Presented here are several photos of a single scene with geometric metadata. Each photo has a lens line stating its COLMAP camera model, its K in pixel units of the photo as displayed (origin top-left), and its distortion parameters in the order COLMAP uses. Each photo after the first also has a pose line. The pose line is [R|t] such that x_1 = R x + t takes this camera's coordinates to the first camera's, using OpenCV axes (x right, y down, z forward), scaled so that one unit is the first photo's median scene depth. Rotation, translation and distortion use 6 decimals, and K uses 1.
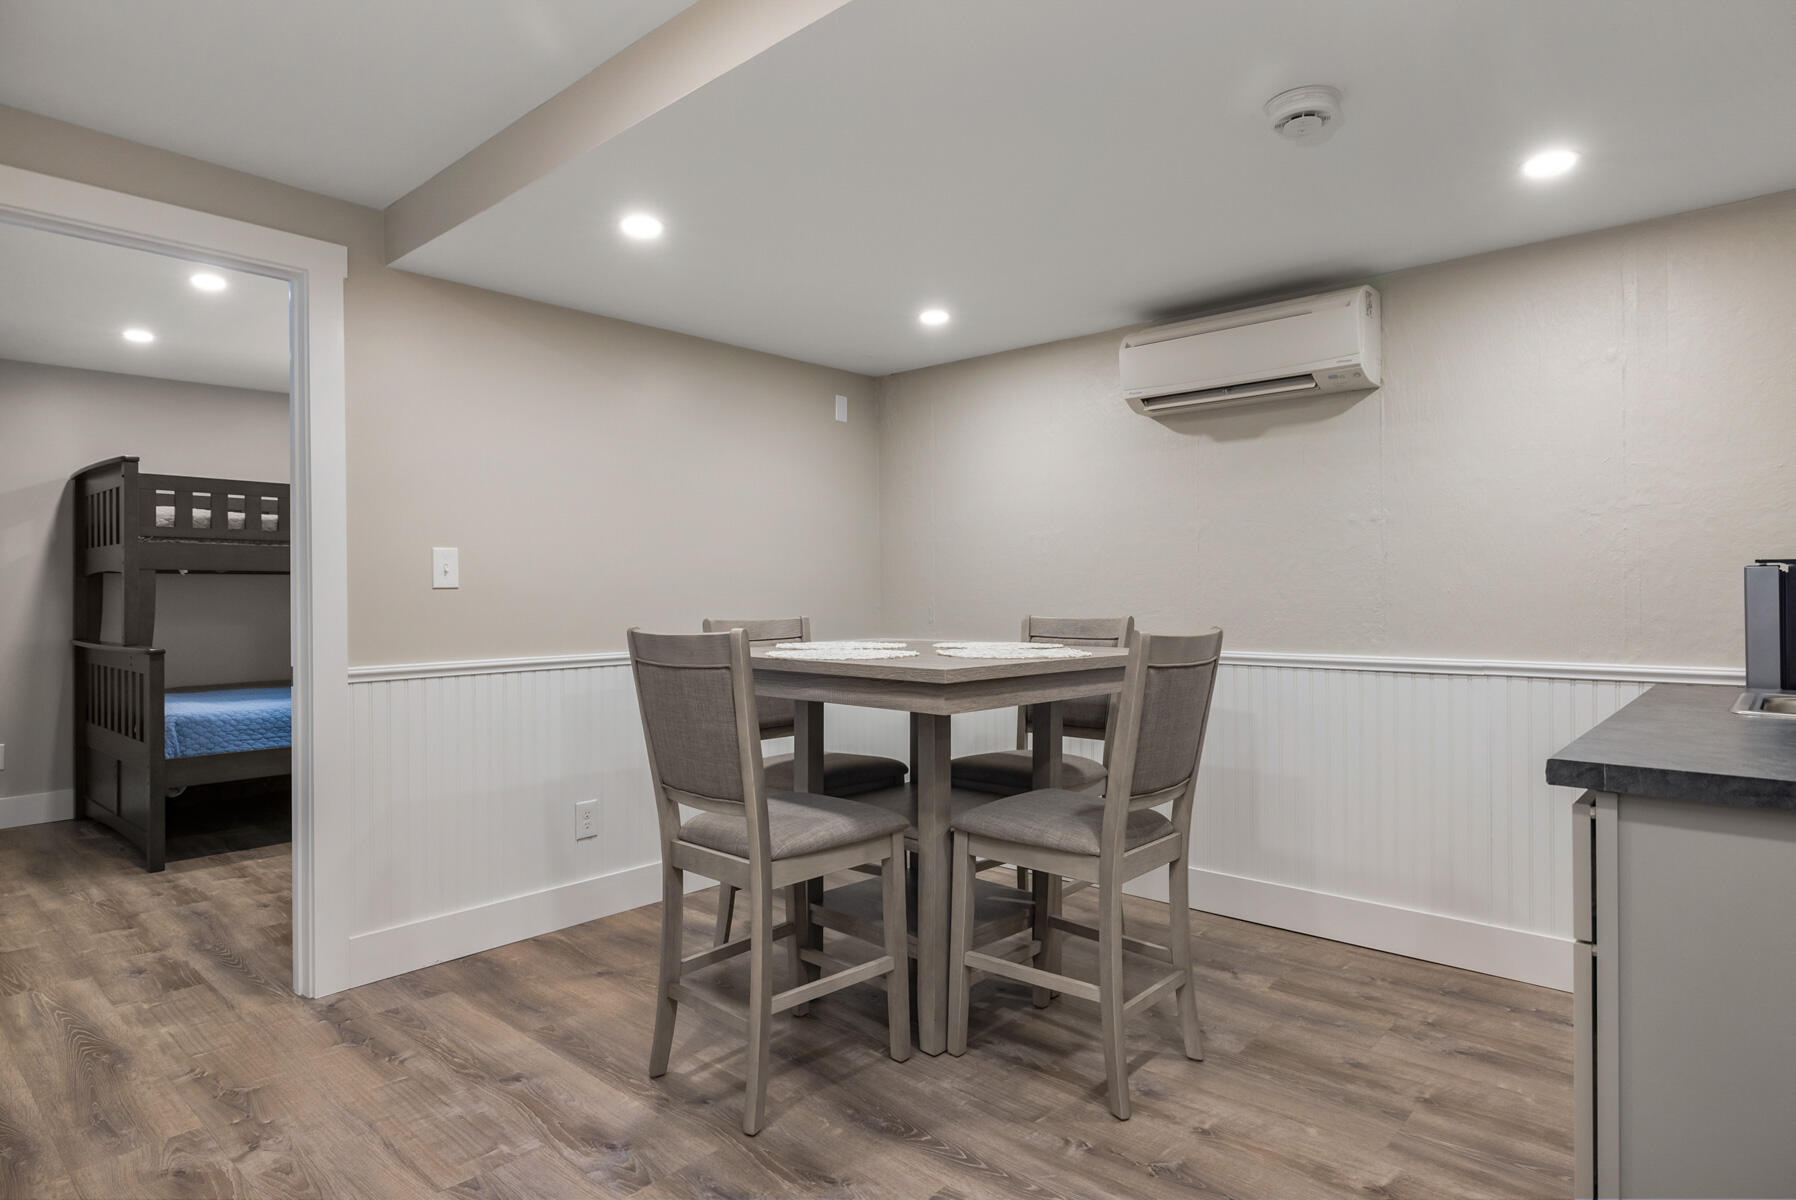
lens RADIAL K [[996.4, 0, 914.7], [0, 996.4, 604.0], [0, 0, 1]] dist [-0.015210, 0.002945]
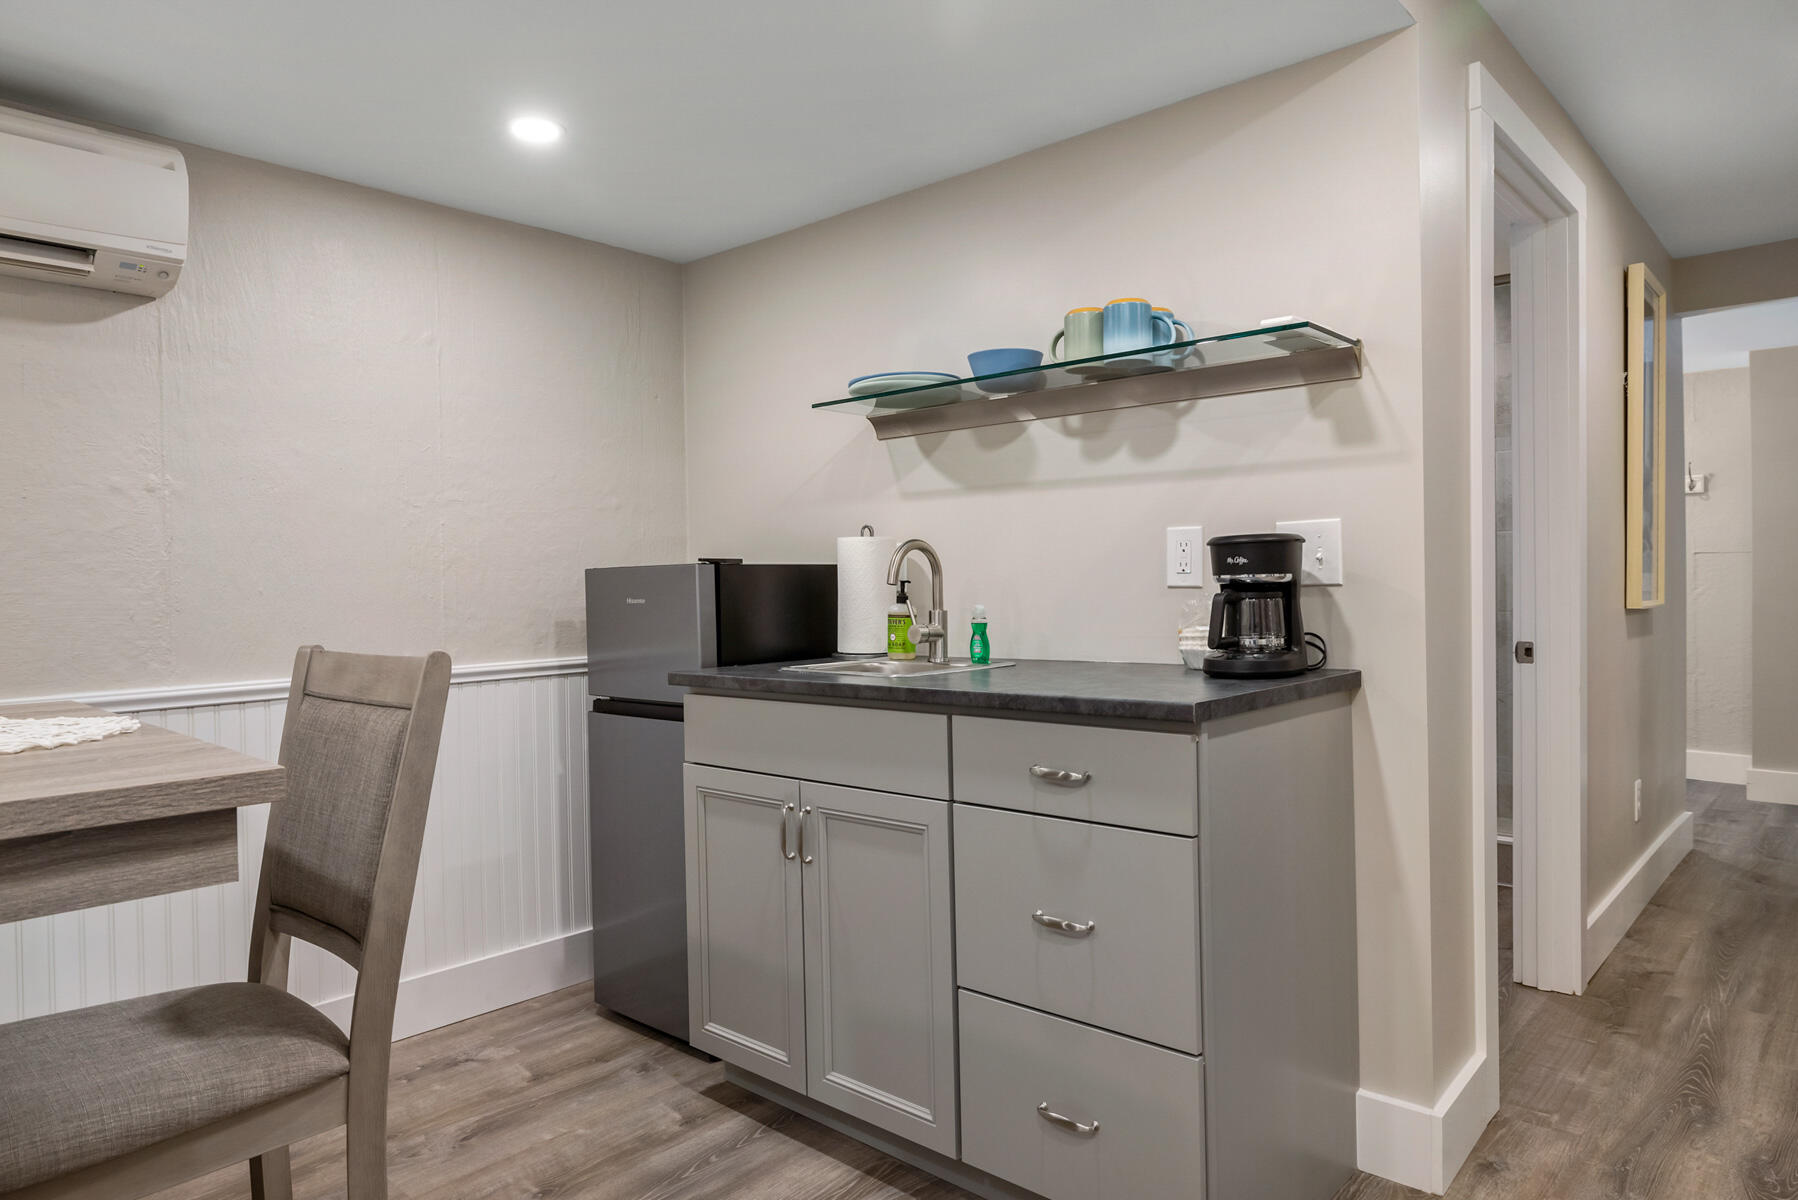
lens RADIAL K [[1090.5, 0, 905.0], [0, 1090.5, 604.2], [0, 0, 1]] dist [-0.008511, -0.003309]
pose [[0.020519, -0.016711, 0.999650, -0.947486], [0.026195, 0.999526, 0.016171, -0.012953], [-0.999446, 0.025854, 0.020947, 1.590892]]
